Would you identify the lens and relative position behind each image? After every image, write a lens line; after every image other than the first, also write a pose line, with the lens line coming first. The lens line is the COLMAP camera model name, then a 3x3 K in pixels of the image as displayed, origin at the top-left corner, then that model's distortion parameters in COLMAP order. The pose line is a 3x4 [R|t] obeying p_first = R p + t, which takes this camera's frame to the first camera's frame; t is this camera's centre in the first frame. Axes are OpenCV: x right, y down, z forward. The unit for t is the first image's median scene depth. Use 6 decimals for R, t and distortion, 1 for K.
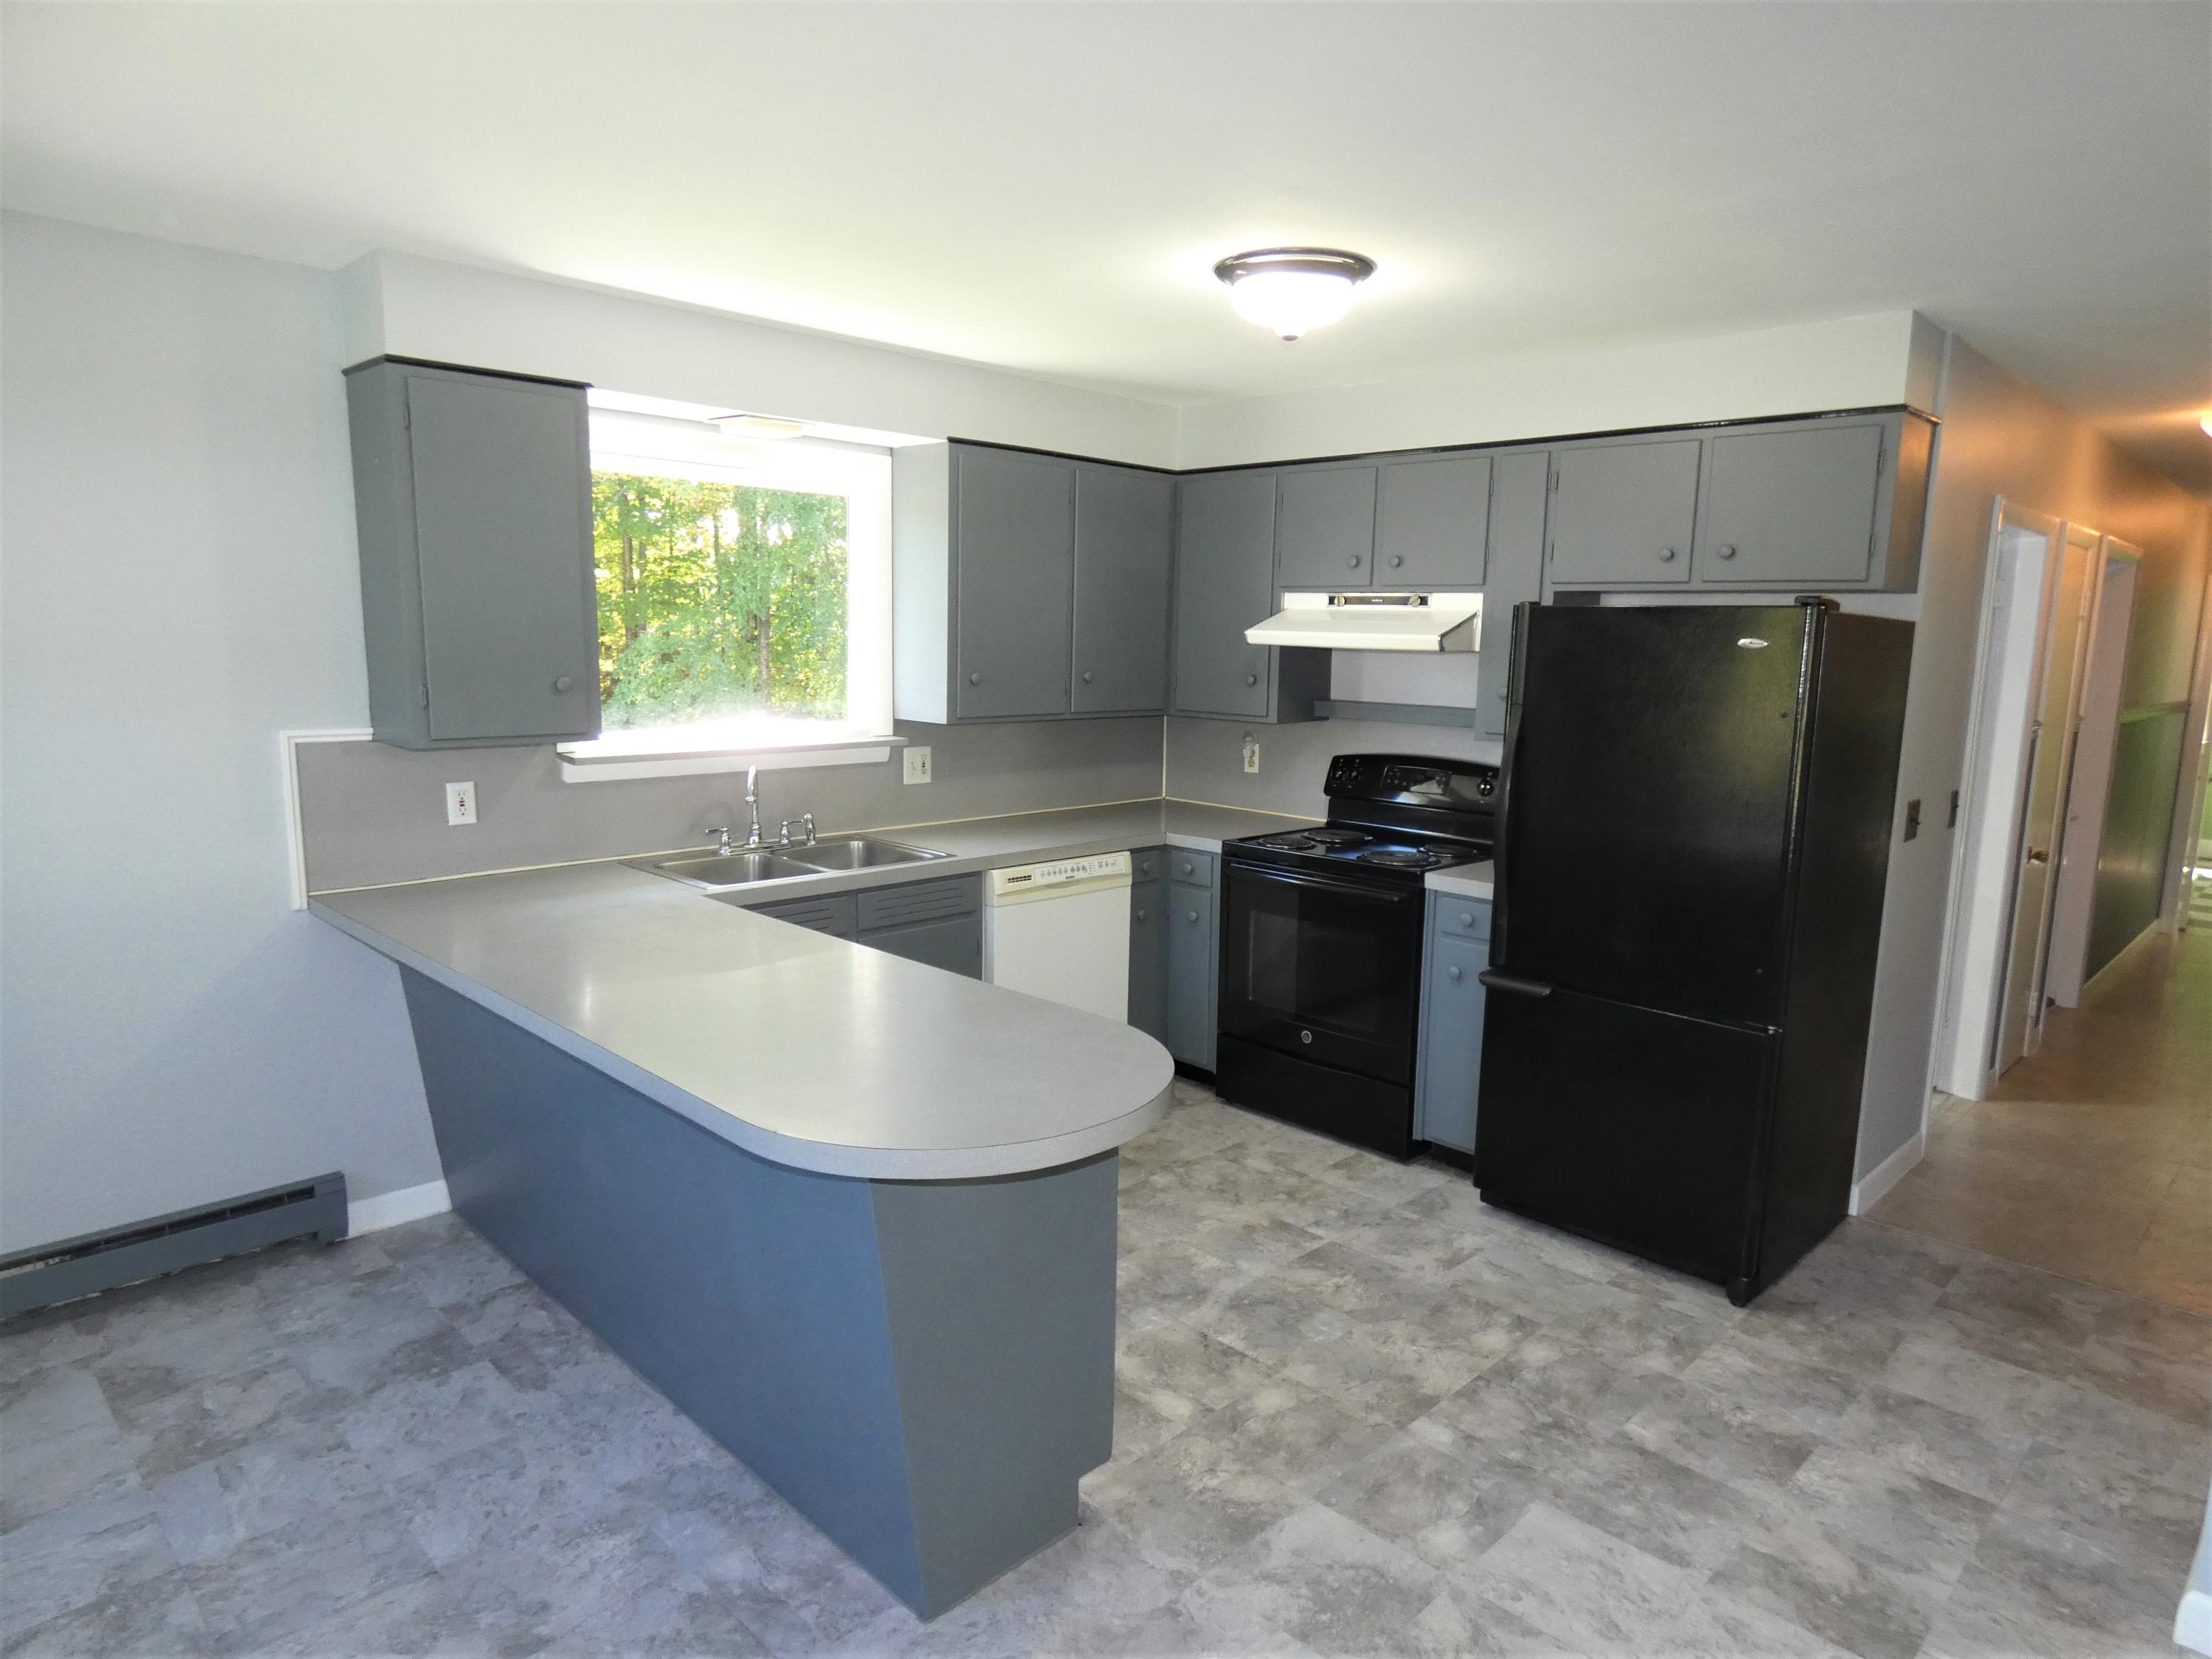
lens RADIAL K [[1351.1, 0, 1106.0], [0, 1351.1, 829.5], [0, 0, 1]] dist [0.002890, -0.002666]
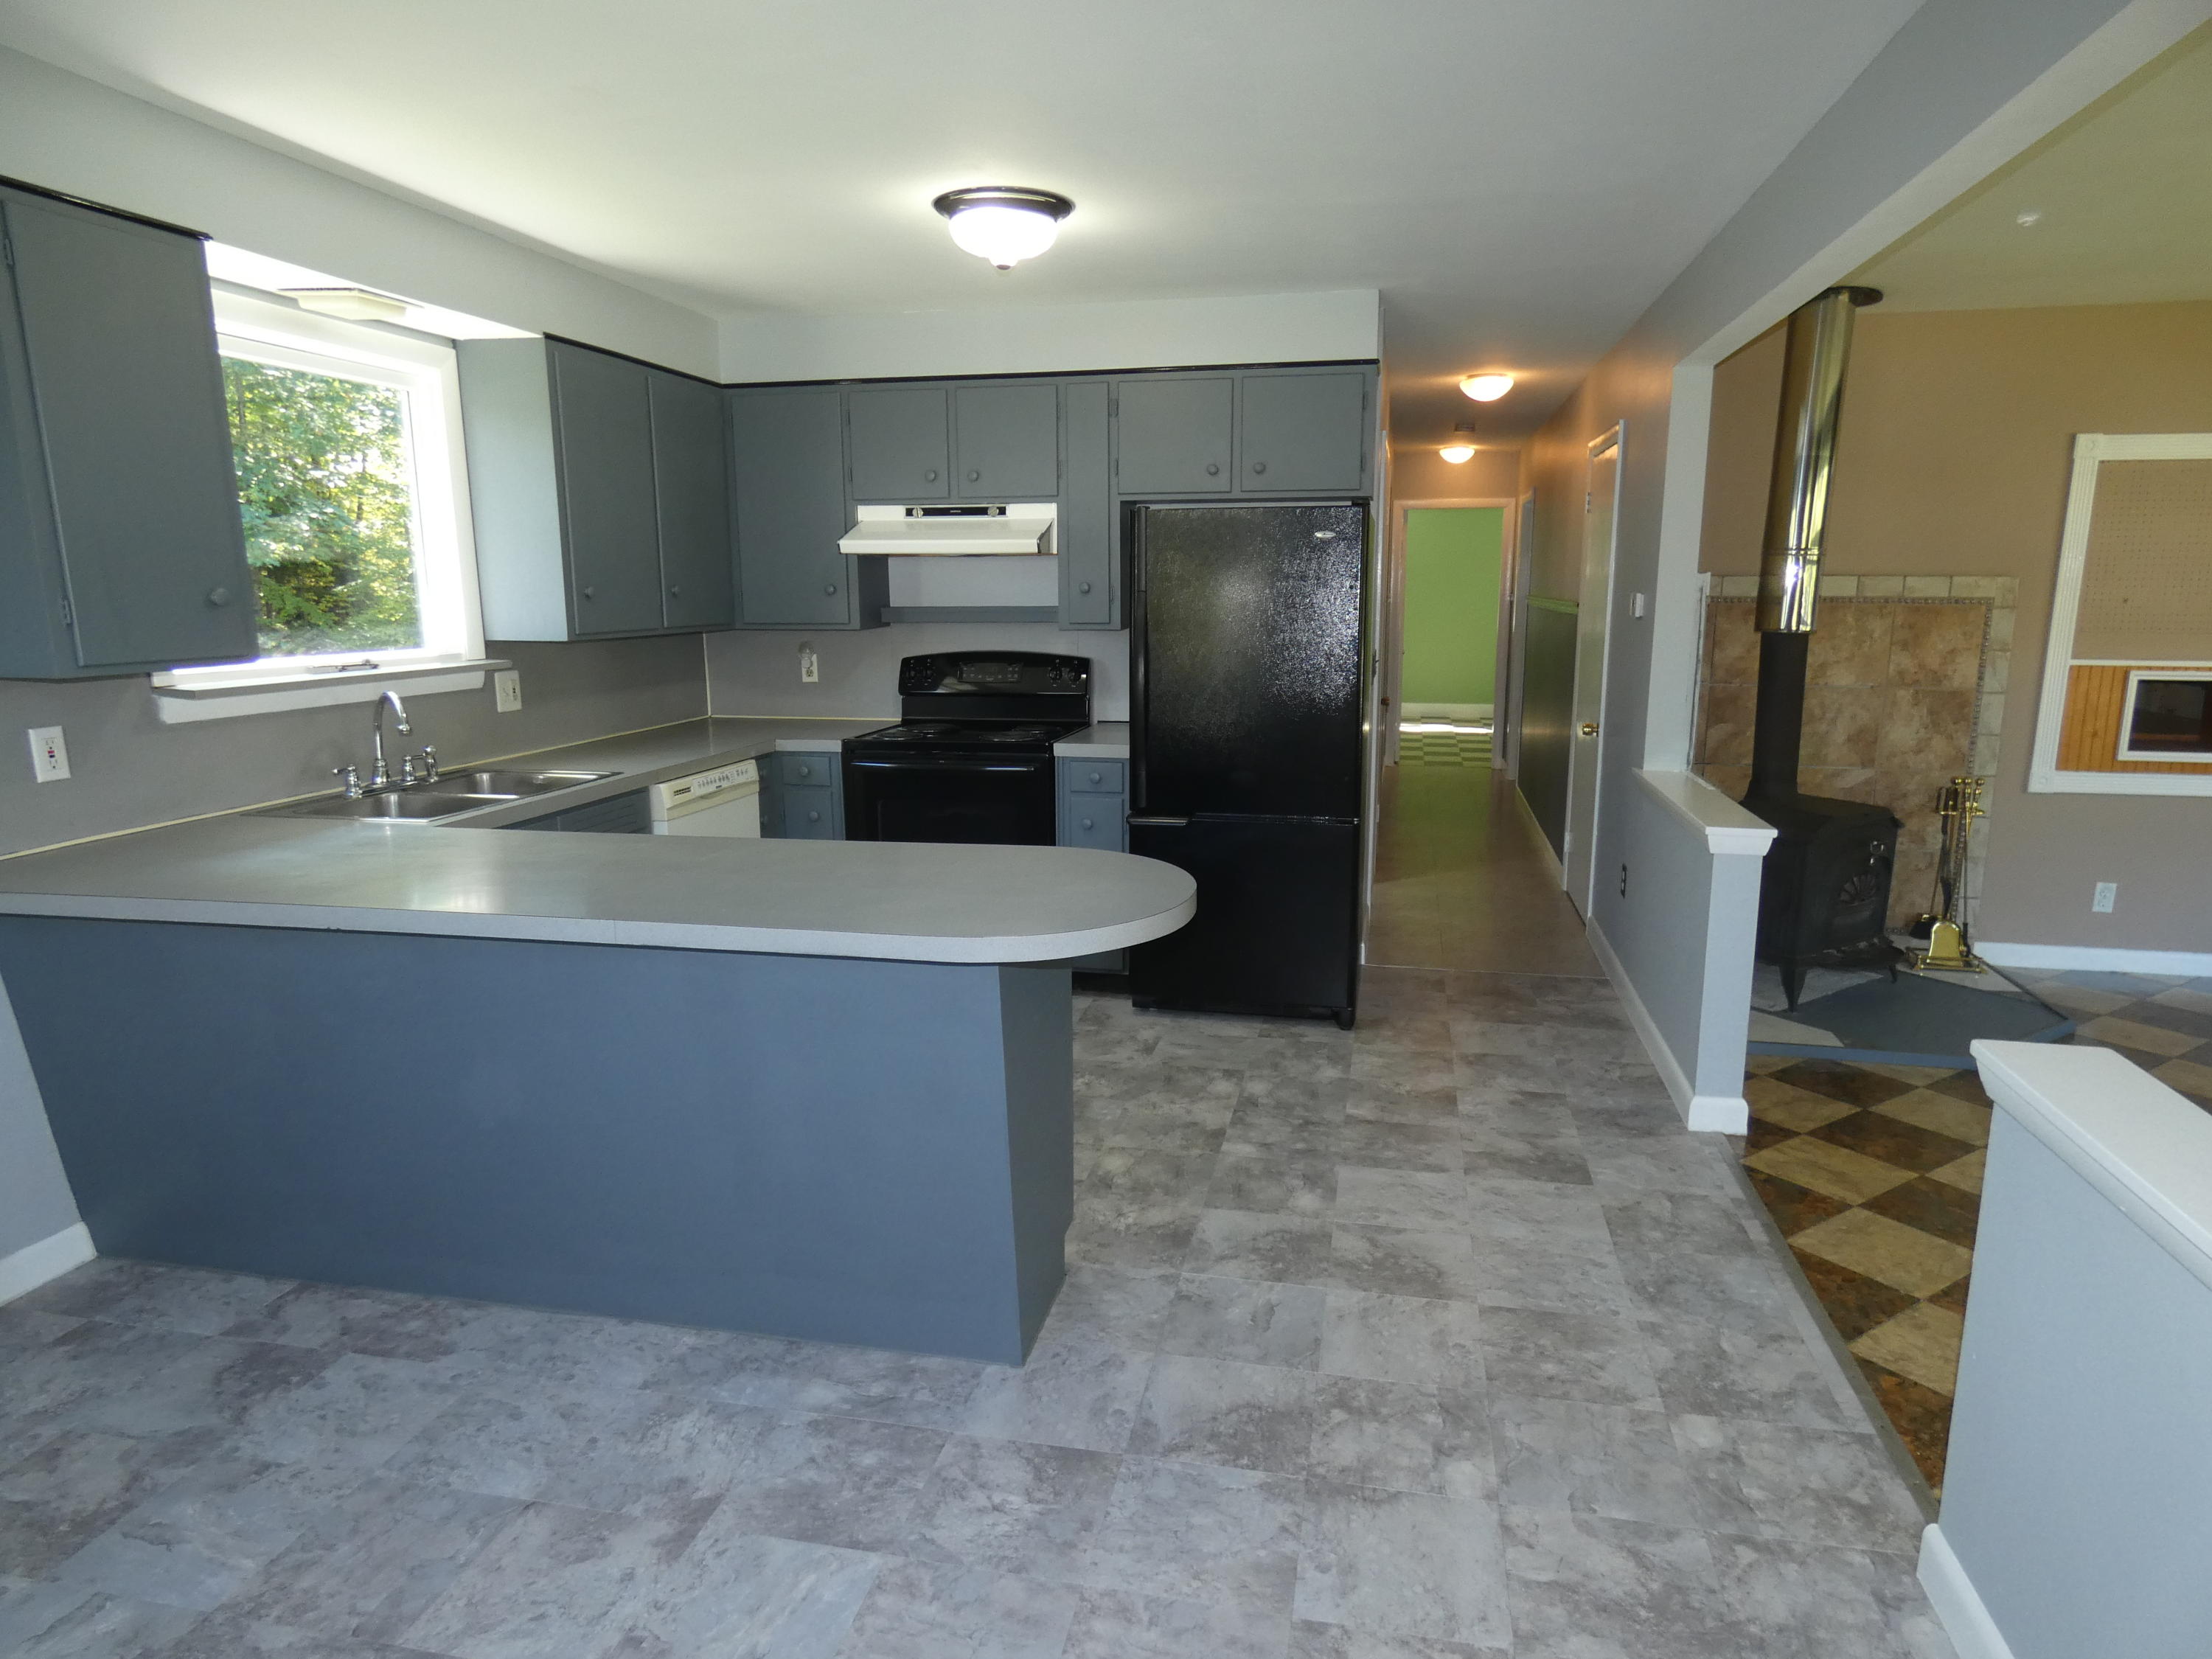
lens RADIAL K [[1342.3, 0, 1106.0], [0, 1342.3, 829.5], [0, 0, 1]] dist [0.052577, -0.043190]
pose [[0.845268, -0.123861, 0.519789, -0.406511], [0.103776, 0.992294, 0.067696, 0.038126], [-0.524168, -0.003280, 0.851608, -0.016698]]
